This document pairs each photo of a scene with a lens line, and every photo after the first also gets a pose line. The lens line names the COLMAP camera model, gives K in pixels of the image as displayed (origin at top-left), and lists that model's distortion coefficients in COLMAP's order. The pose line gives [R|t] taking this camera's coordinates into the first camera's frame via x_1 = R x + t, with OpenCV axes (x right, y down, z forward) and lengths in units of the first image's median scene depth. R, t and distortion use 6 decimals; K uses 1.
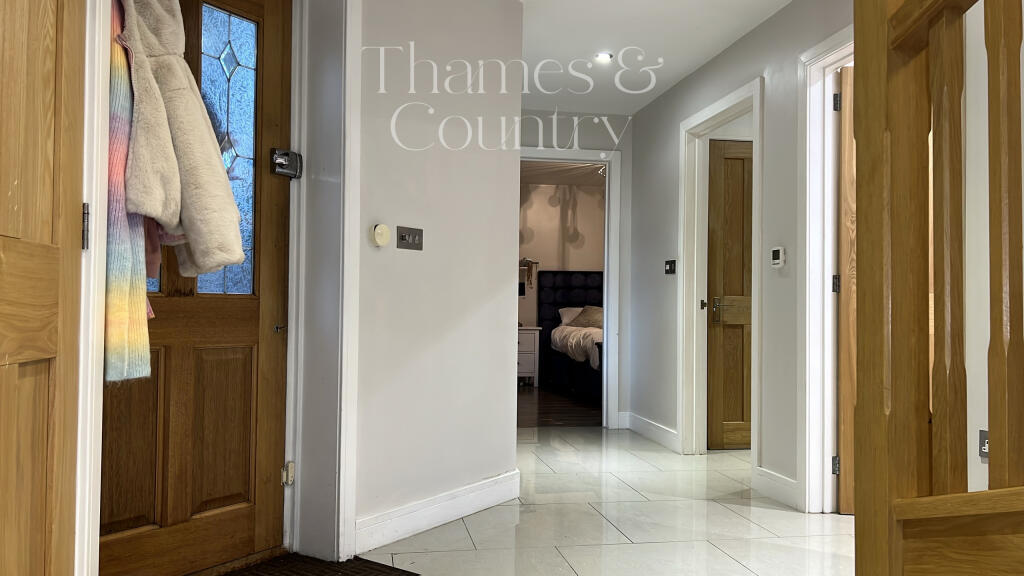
lens RADIAL K [[715.4, 0, 516.6], [0, 715.4, 292.9], [0, 0, 1]] dist [0.028618, -0.000061]
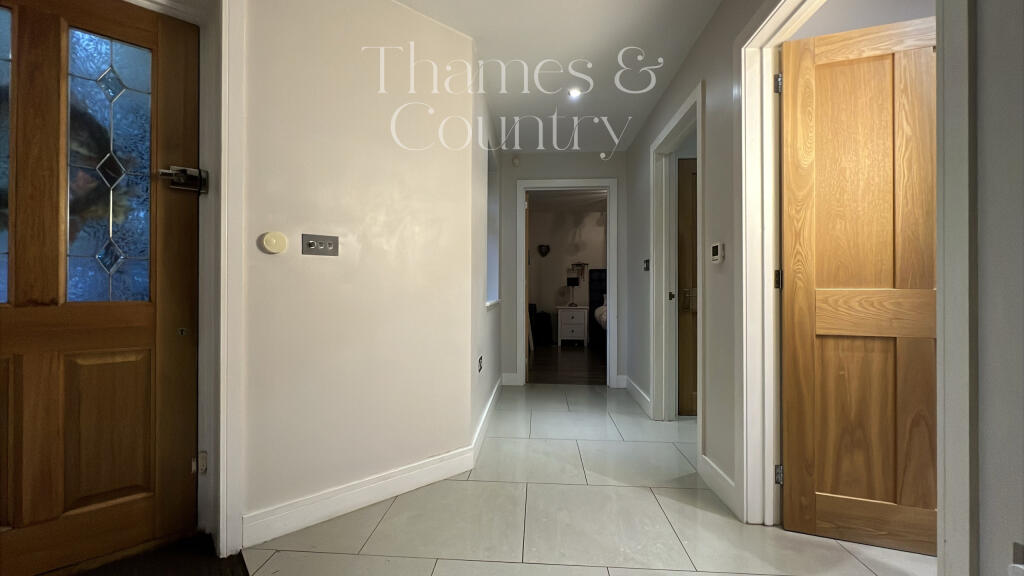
lens RADIAL K [[411.6, 0, 501.3], [0, 411.6, 287.1], [0, 0, 1]] dist [-0.002200, 0.001022]
pose [[0.970427, -0.012147, -0.241090, 0.225583], [0.014471, 0.999864, 0.007873, -0.012298], [0.240962, -0.011129, 0.970471, 0.400839]]
